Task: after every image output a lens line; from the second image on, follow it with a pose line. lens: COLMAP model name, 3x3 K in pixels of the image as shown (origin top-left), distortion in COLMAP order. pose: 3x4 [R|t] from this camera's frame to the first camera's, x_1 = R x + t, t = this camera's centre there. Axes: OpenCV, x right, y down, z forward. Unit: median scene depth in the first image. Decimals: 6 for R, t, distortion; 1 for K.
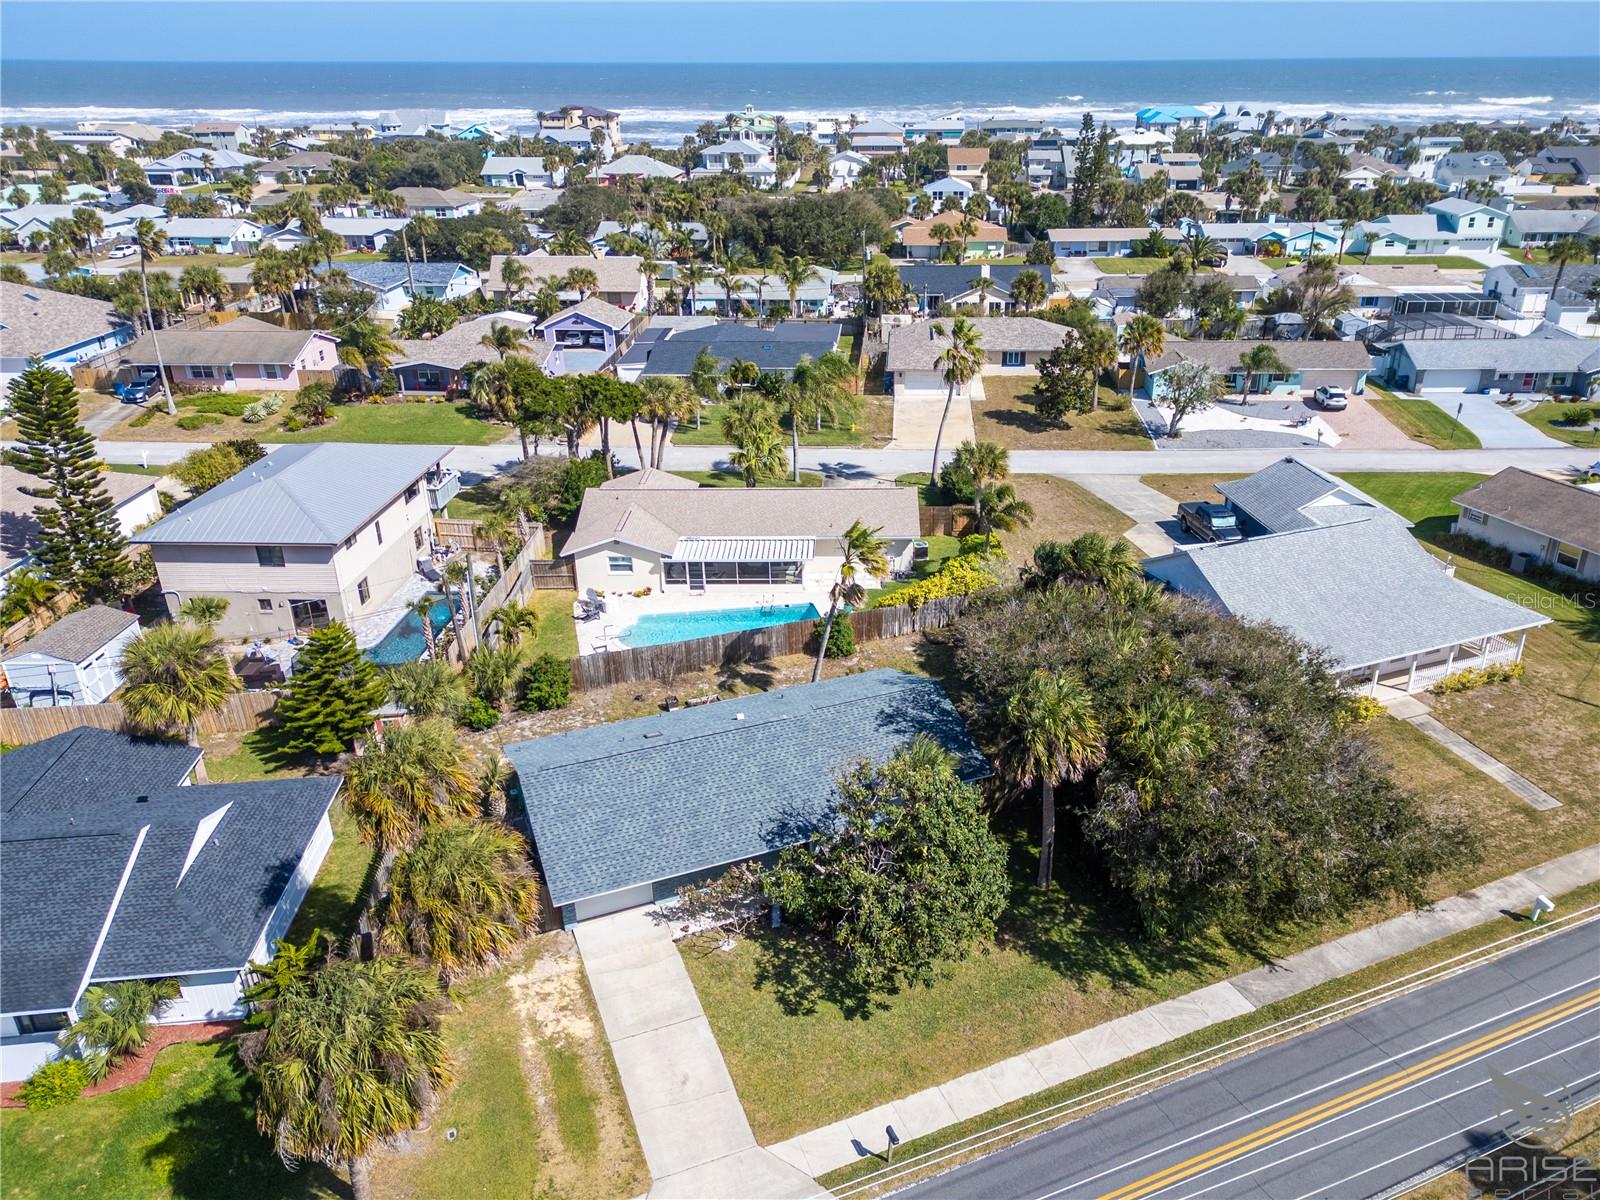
lens RADIAL K [[1193.5, 0, 800.0], [0, 1193.5, 600.0], [0, 0, 1]] dist [0.066722, -0.057780]
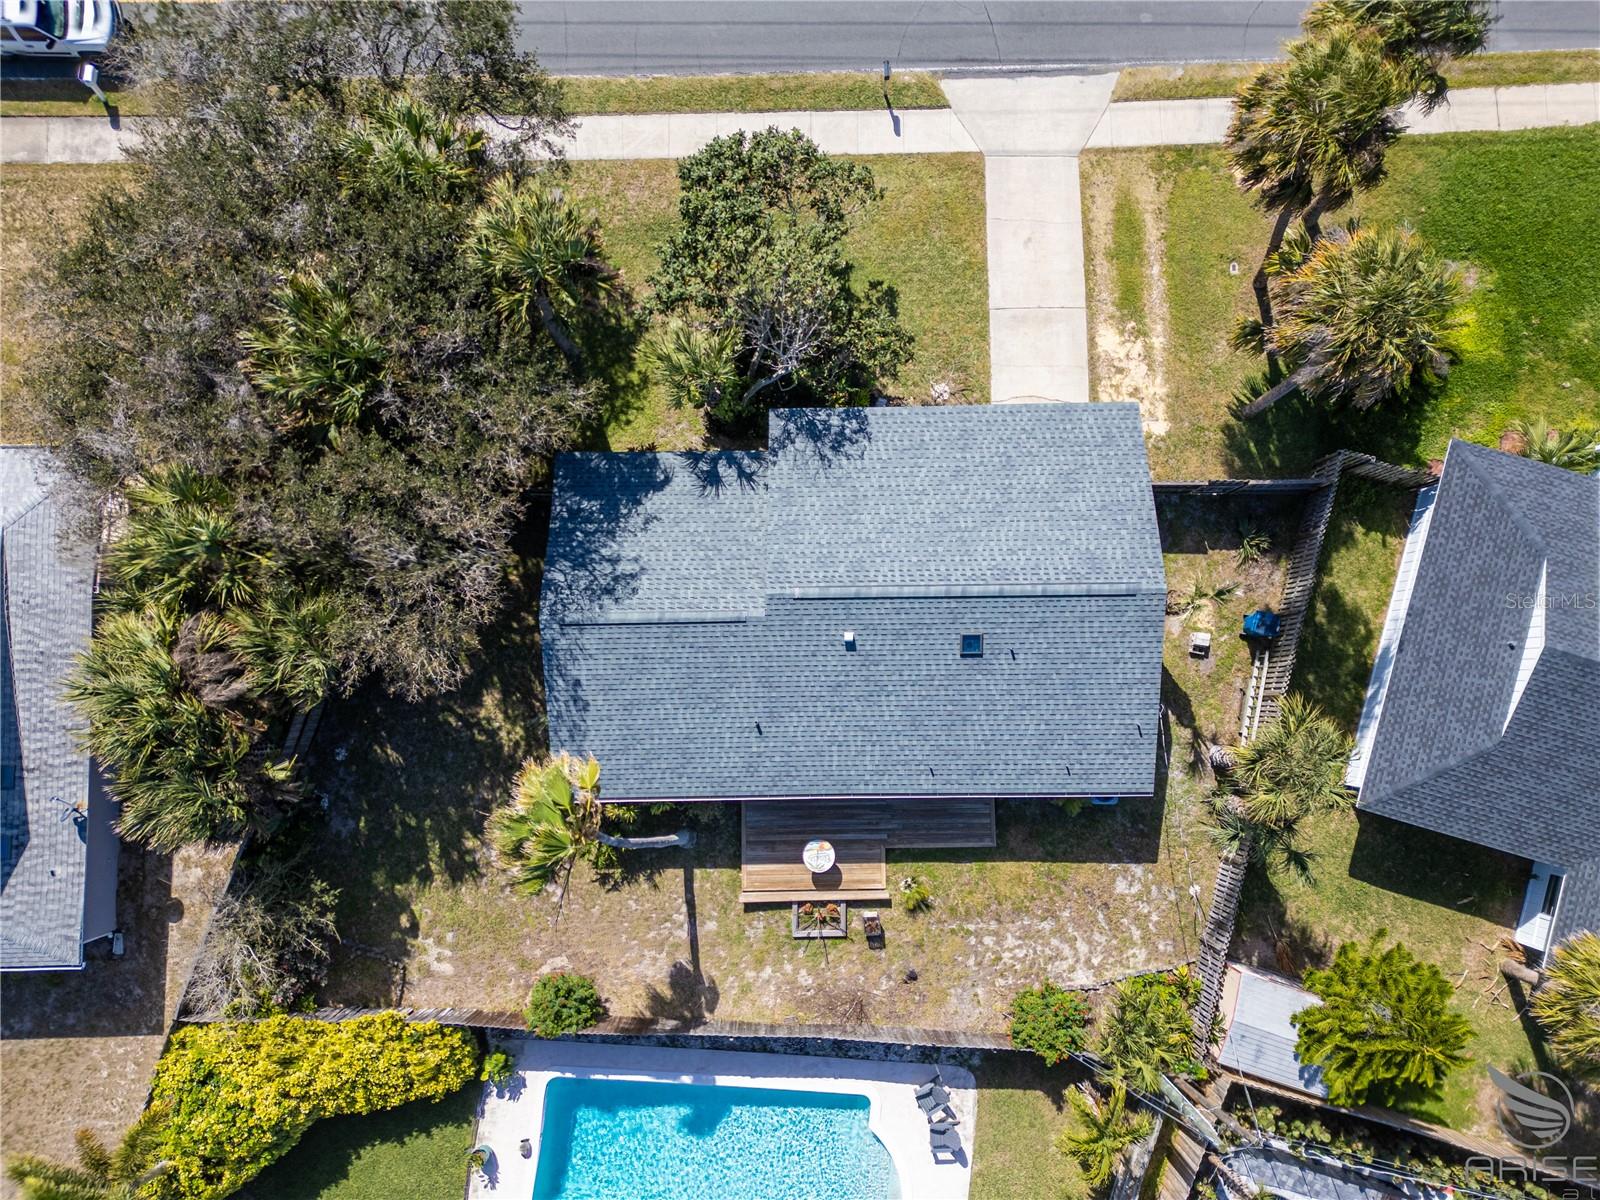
lens RADIAL K [[1193.5, 0, 800.0], [0, 1193.5, 600.0], [0, 0, 1]] dist [0.066722, -0.057780]
pose [[-0.938045, -0.345221, 0.029912, -0.046734], [0.149216, -0.324526, 0.934033, -0.726963], [-0.312740, 0.880628, 0.355933, 0.949937]]
